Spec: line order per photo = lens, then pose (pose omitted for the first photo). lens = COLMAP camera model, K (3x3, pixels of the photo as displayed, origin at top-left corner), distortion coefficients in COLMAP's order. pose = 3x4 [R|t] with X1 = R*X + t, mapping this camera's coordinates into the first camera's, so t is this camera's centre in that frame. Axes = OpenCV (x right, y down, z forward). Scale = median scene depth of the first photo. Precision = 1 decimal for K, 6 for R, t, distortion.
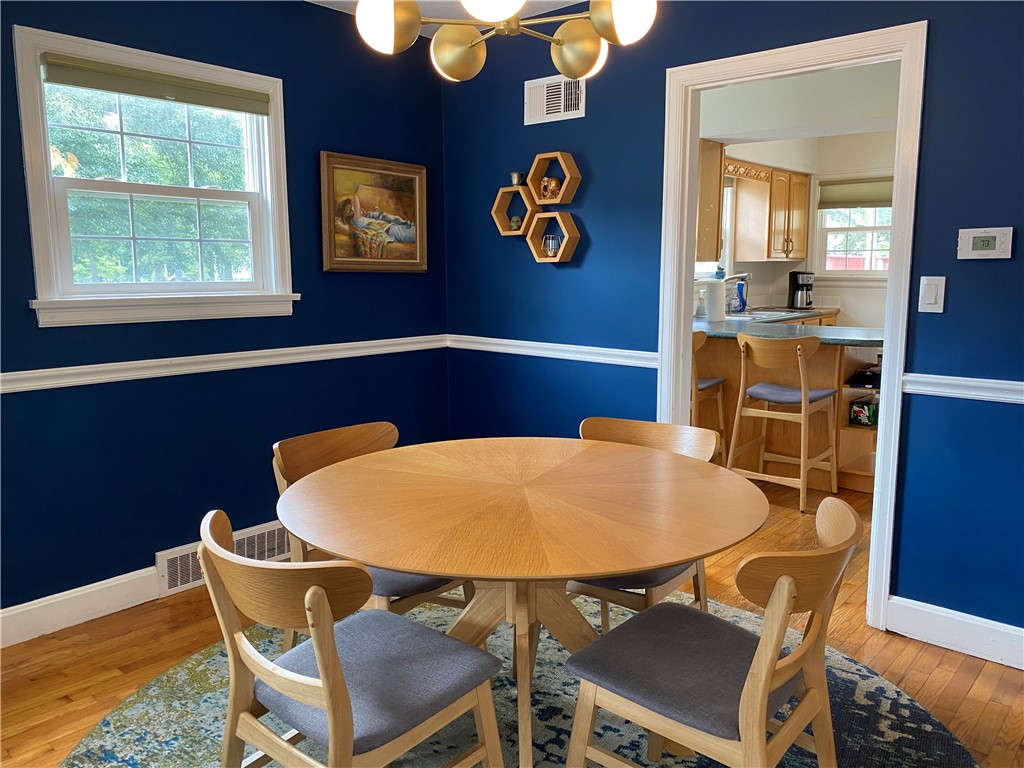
lens RADIAL K [[800.9, 0, 512.0], [0, 800.9, 384.0], [0, 0, 1]] dist [0.075830, -0.104617]
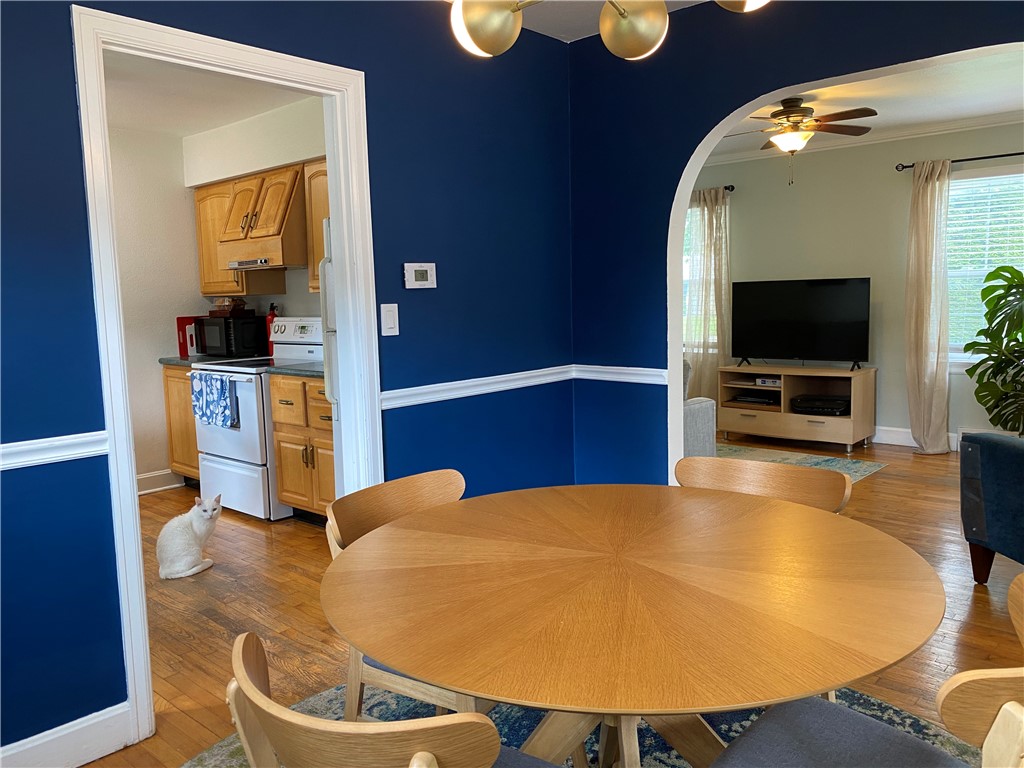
lens RADIAL K [[800.9, 0, 512.0], [0, 800.9, 384.0], [0, 0, 1]] dist [0.075830, -0.104617]
pose [[0.024500, -0.121633, 0.992273, -0.478187], [0.171790, 0.978318, 0.115681, -0.096927], [-0.984829, 0.167629, 0.044864, 0.627106]]
